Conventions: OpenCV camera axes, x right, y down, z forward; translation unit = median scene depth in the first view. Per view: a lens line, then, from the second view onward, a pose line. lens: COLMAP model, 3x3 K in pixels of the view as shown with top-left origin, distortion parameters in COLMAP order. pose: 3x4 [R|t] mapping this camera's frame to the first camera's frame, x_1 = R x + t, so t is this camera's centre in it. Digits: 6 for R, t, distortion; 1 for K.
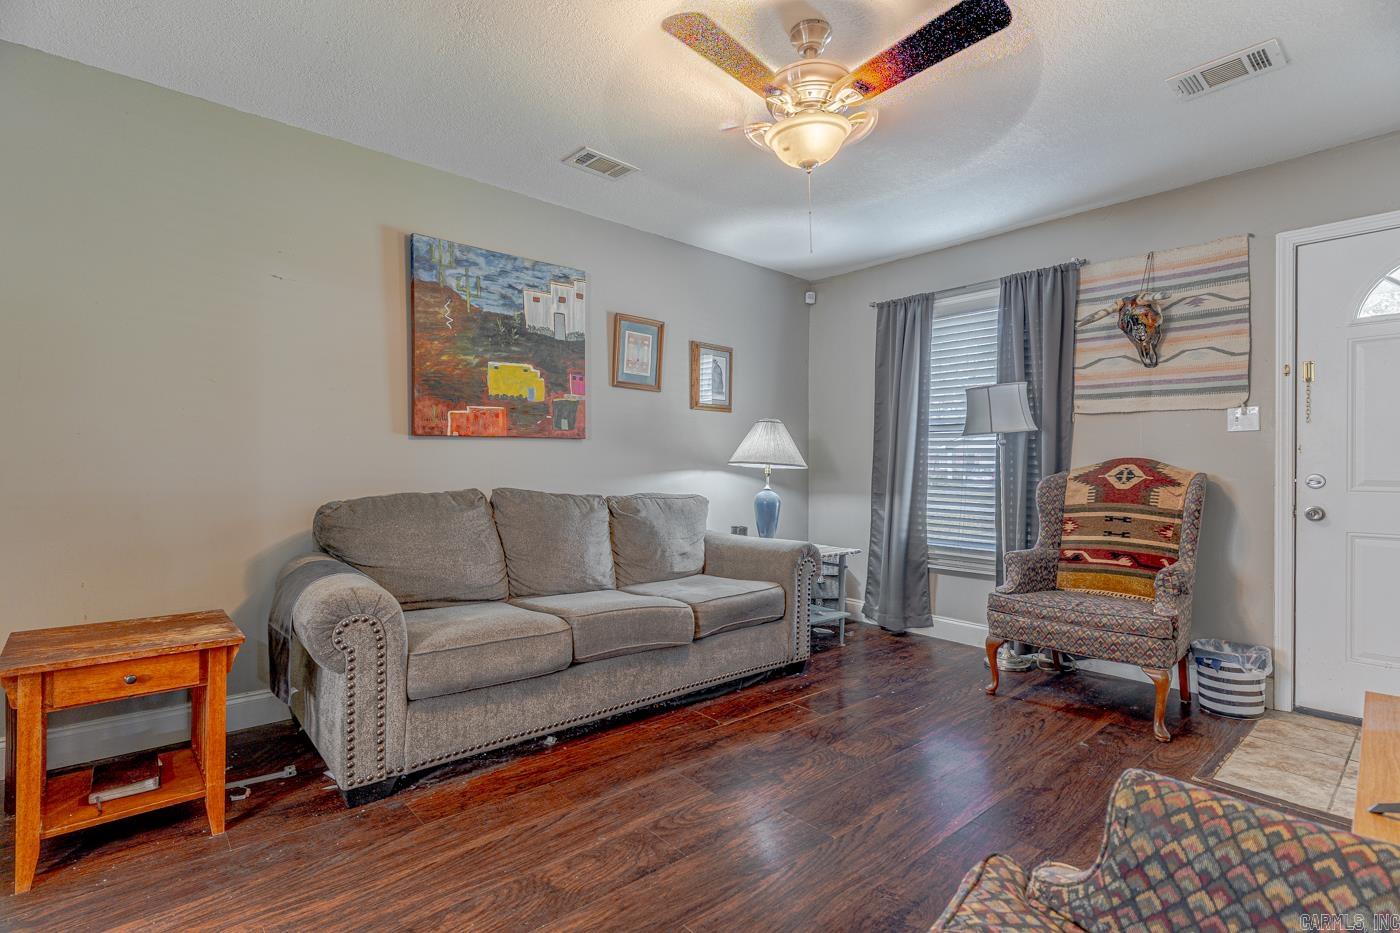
lens RADIAL K [[666.2, 0, 701.0], [0, 666.2, 459.4], [0, 0, 1]] dist [0.002353, -0.000306]
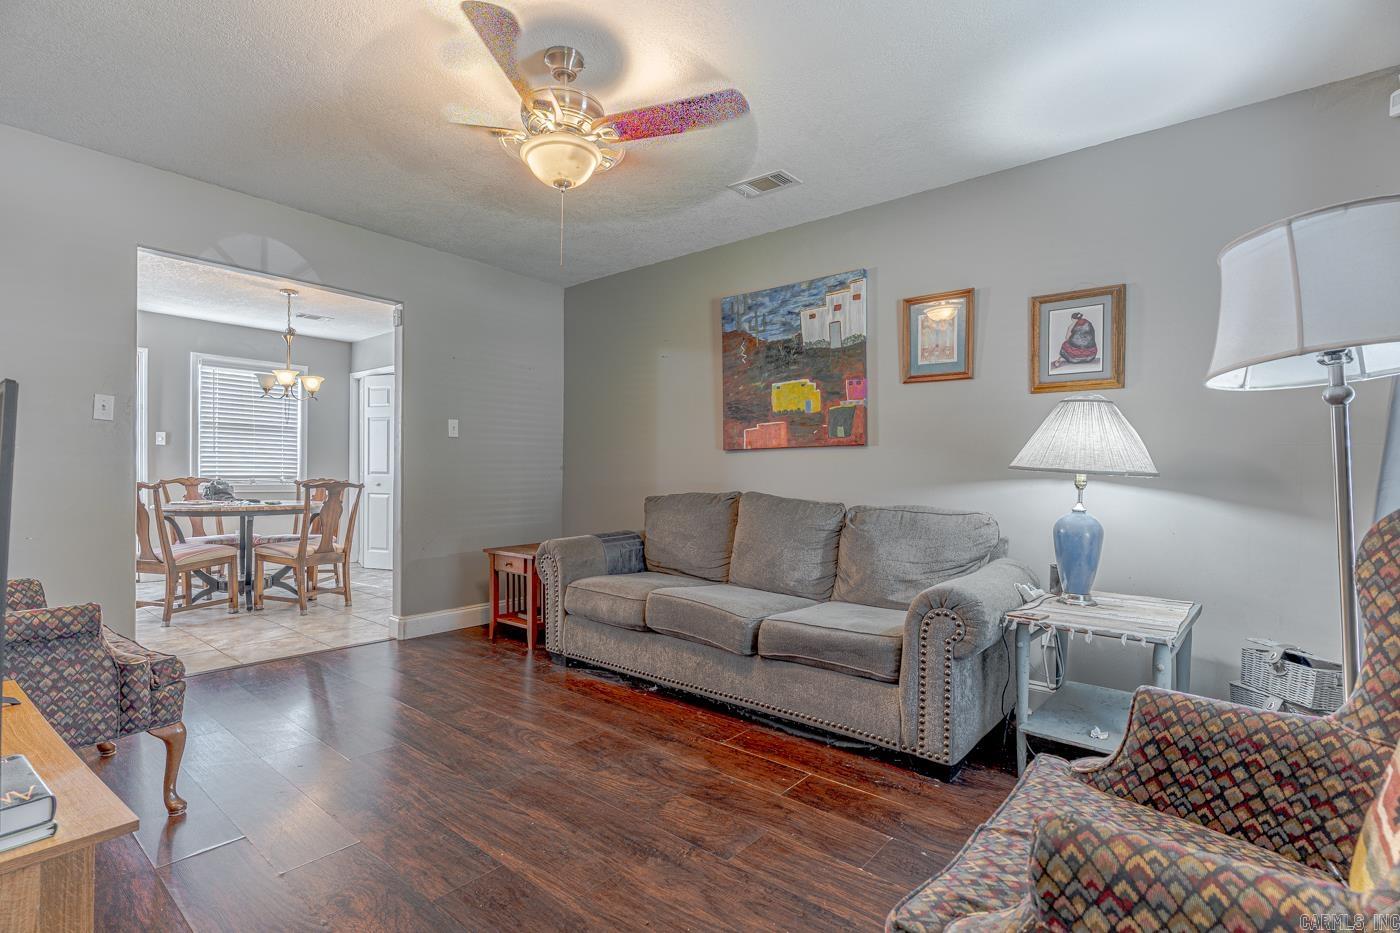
lens RADIAL K [[668.7, 0, 690.7], [0, 668.7, 474.3], [0, 0, 1]] dist [-0.001199, -0.000394]
pose [[0.145727, -0.006473, -0.989304, 0.810979], [0.002542, 0.999978, -0.006169, 0.018088], [0.989322, -0.001615, 0.145740, 0.684880]]
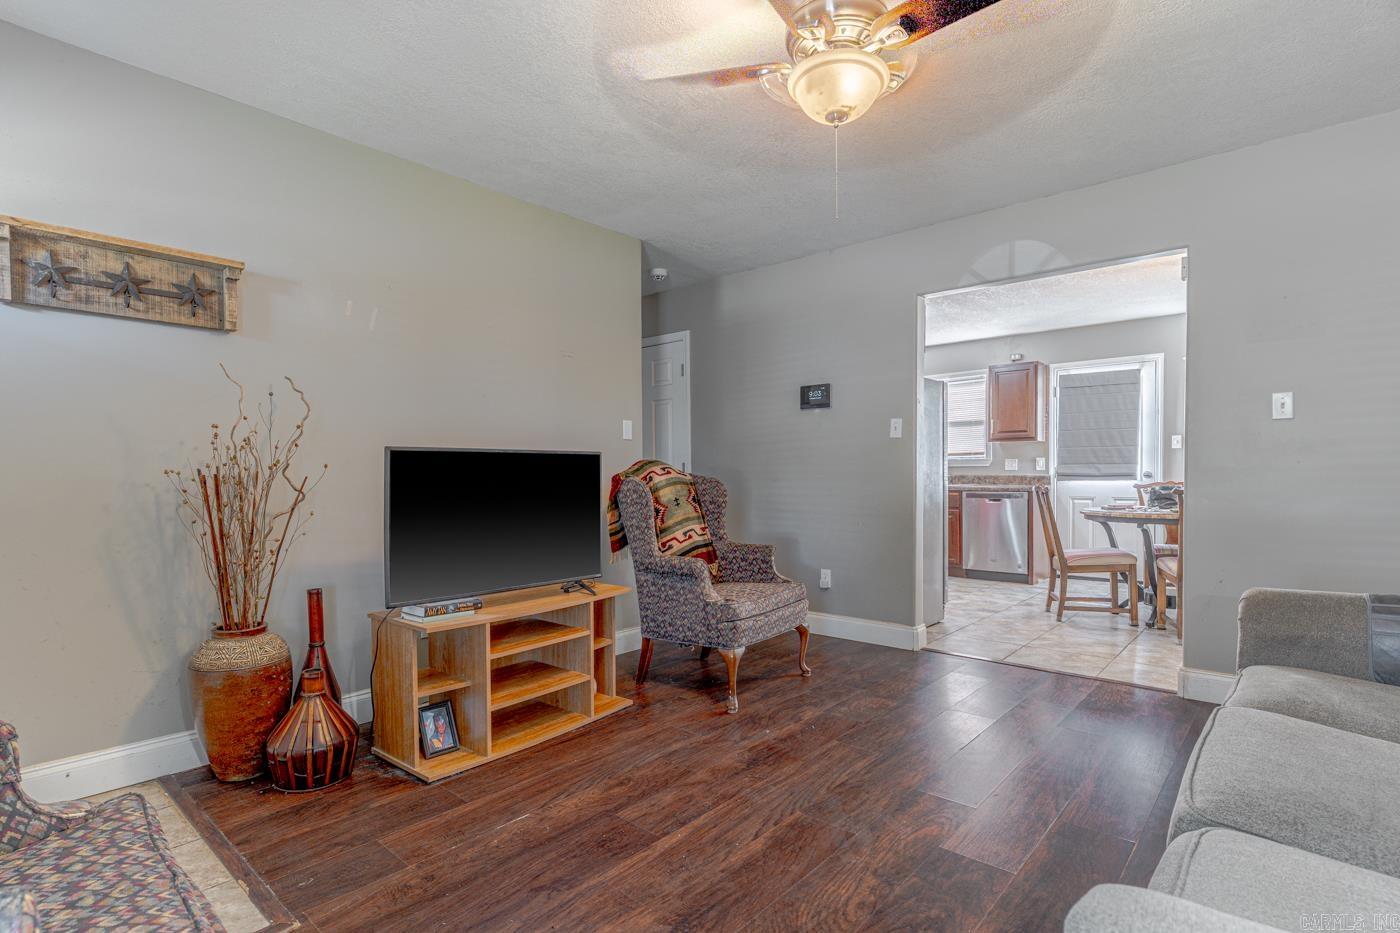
lens RADIAL K [[680.7, 0, 686.5], [0, 680.7, 492.1], [0, 0, 1]] dist [-0.017438, -0.000248]
pose [[-0.994538, 0.000930, -0.104372, 0.289882], [-0.000467, 0.999911, 0.013362, 0.017664], [0.104375, 0.013337, -0.994449, 1.208560]]
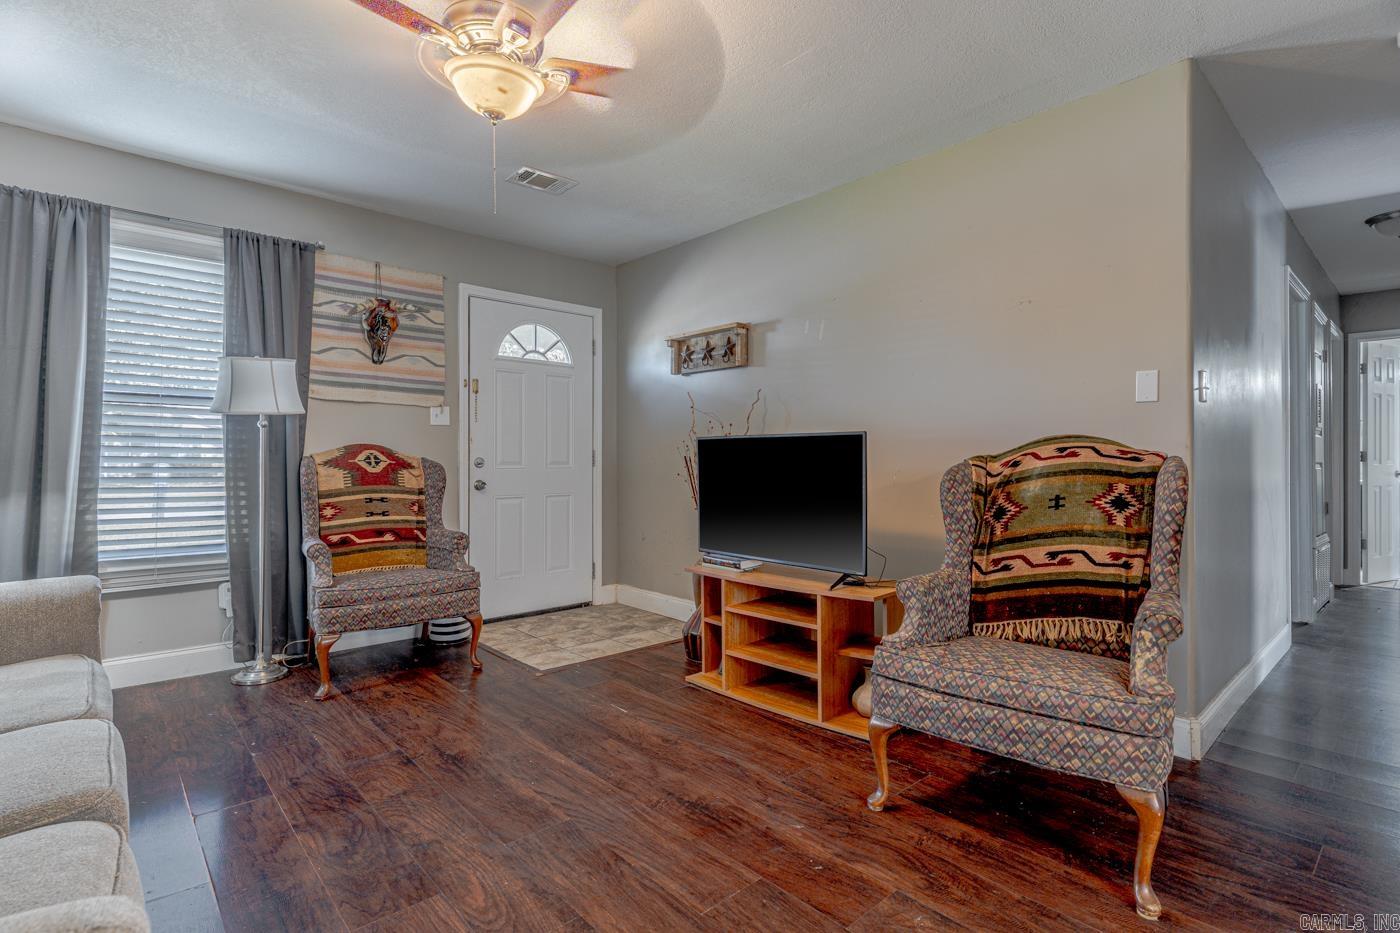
lens RADIAL K [[675.2, 0, 700.8], [0, 675.2, 444.8], [0, 0, 1]] dist [0.001510, 0.000422]
pose [[-0.014370, 0.013463, 0.999806, -0.487483], [-0.016047, 0.999777, -0.013693, 0.005369], [-0.999768, -0.016241, -0.014151, 0.479987]]
